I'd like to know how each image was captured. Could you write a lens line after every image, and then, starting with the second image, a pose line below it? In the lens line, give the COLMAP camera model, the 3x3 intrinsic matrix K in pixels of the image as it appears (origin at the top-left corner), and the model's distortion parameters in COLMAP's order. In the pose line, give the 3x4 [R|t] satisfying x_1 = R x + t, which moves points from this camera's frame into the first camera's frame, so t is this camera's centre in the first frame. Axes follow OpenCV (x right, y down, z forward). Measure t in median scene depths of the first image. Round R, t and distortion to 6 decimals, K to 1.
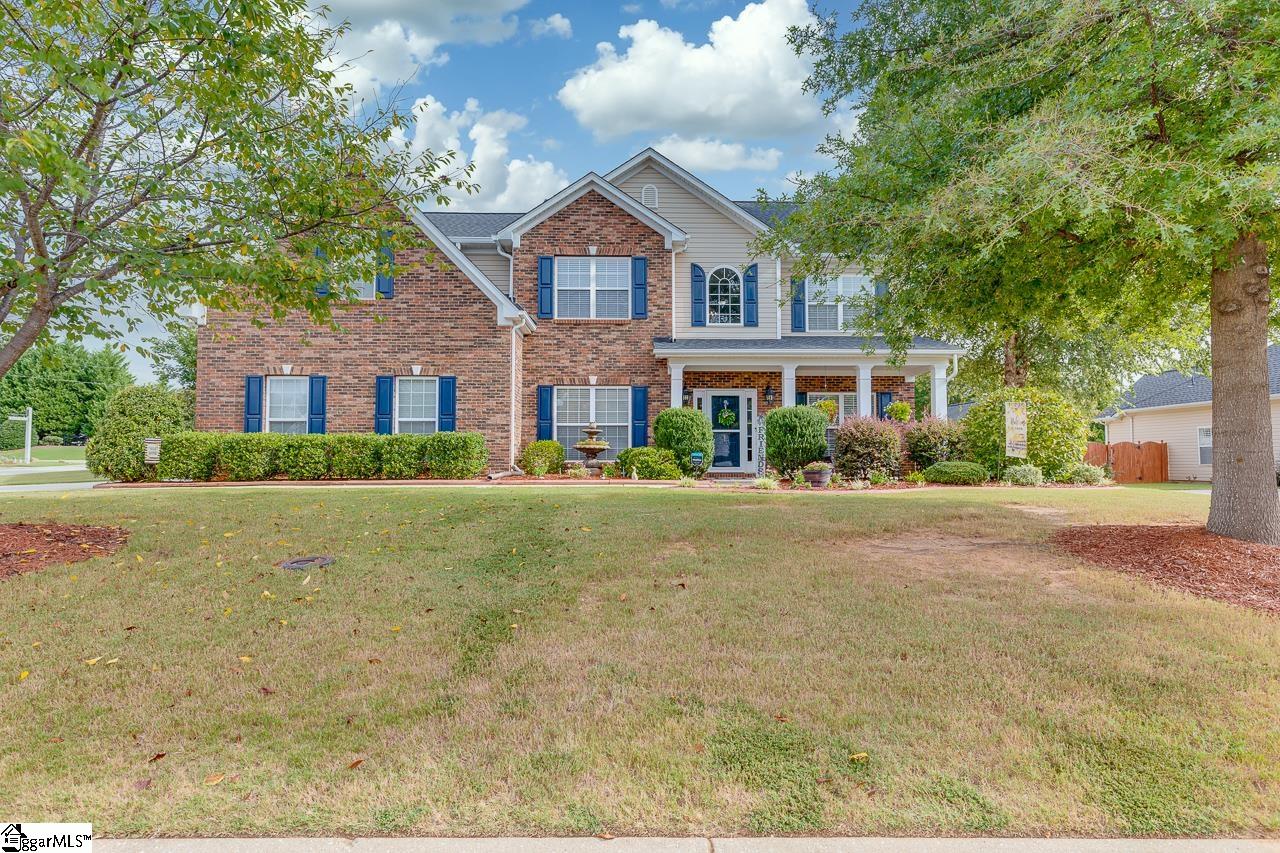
lens RADIAL K [[669.4, 0, 648.3], [0, 669.4, 432.2], [0, 0, 1]] dist [-0.001395, -0.000046]
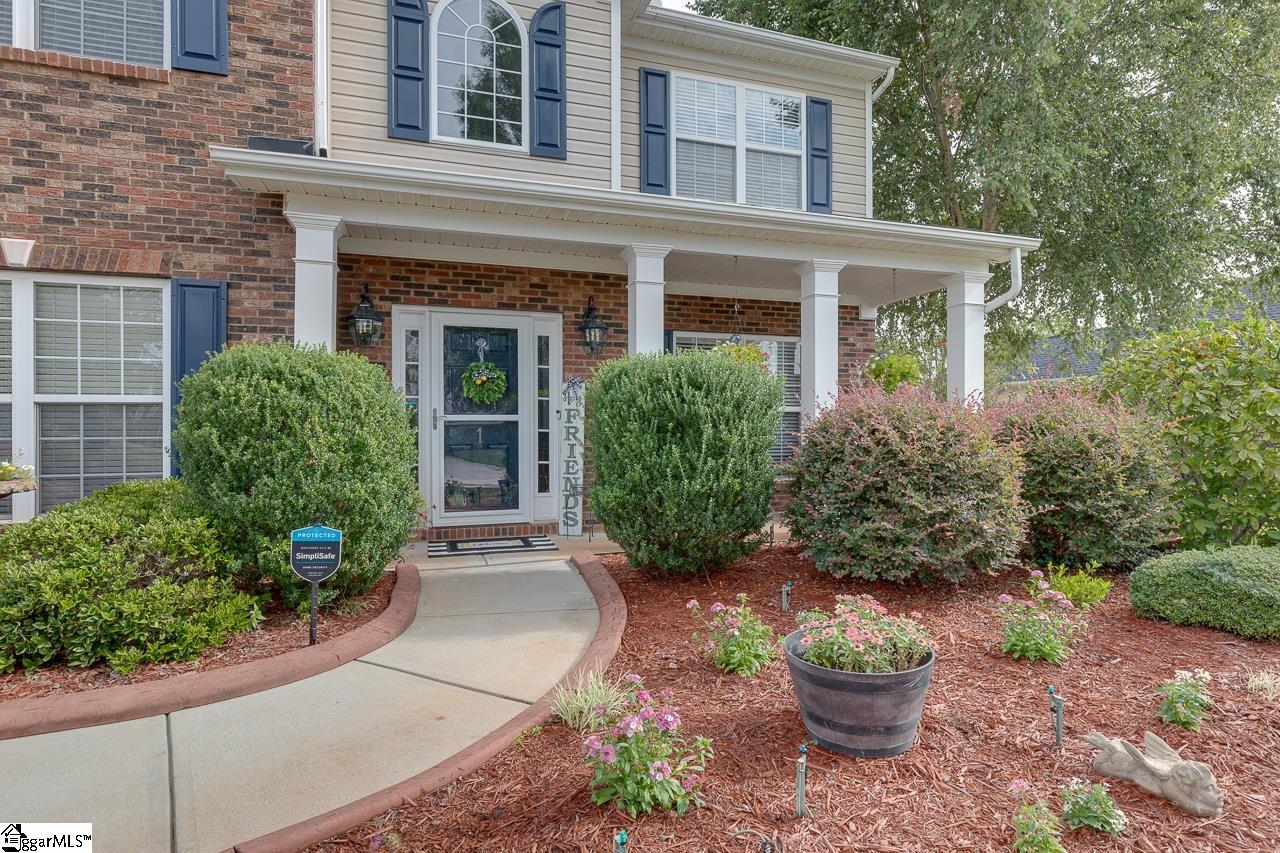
lens RADIAL K [[669.4, 0, 649.7], [0, 669.4, 424.4], [0, 0, 1]] dist [-0.001395, -0.000046]
pose [[0.956693, -0.002092, 0.291093, 0.100171], [-0.008585, 0.999336, 0.035397, -0.013542], [-0.290974, -0.036363, 0.956040, 0.627020]]
